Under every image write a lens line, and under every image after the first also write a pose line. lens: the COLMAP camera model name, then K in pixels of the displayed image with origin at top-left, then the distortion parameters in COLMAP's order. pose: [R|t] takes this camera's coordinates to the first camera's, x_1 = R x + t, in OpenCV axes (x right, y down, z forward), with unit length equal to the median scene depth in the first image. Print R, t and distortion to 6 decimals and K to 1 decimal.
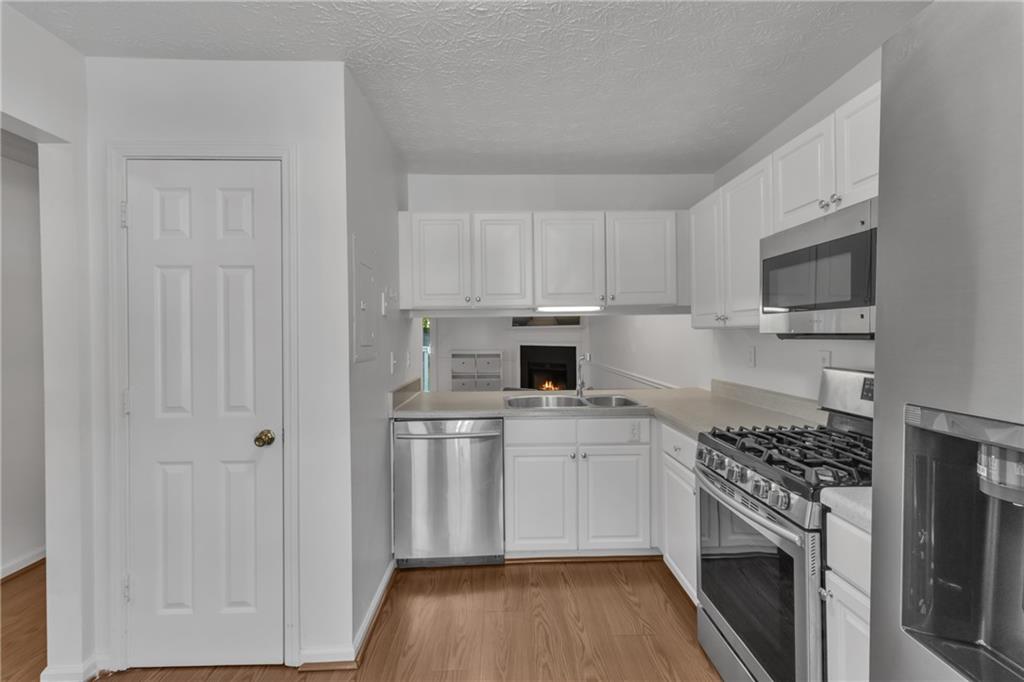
lens RADIAL K [[496.6, 0, 512.5], [0, 496.6, 340.2], [0, 0, 1]] dist [-0.000342, 0.000368]
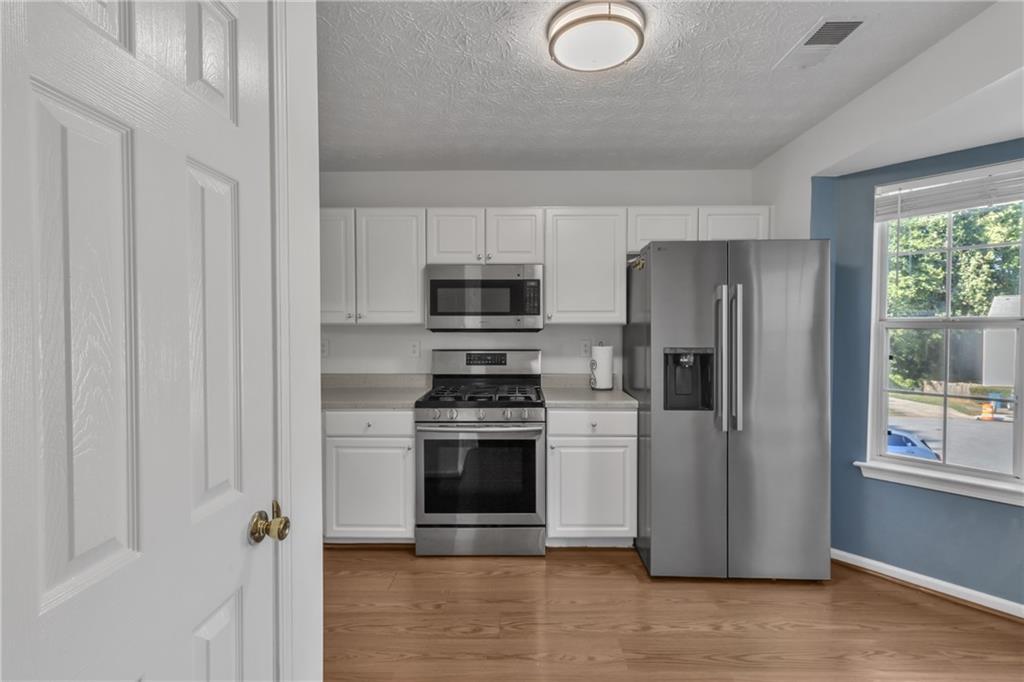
lens RADIAL K [[496.6, 0, 511.6], [0, 496.6, 338.3], [0, 0, 1]] dist [-0.000342, 0.000368]
pose [[0.008985, -0.011822, 0.999890, -1.046867], [0.018080, 0.999769, 0.011658, 0.002283], [-0.999796, 0.017973, 0.009196, 0.768168]]
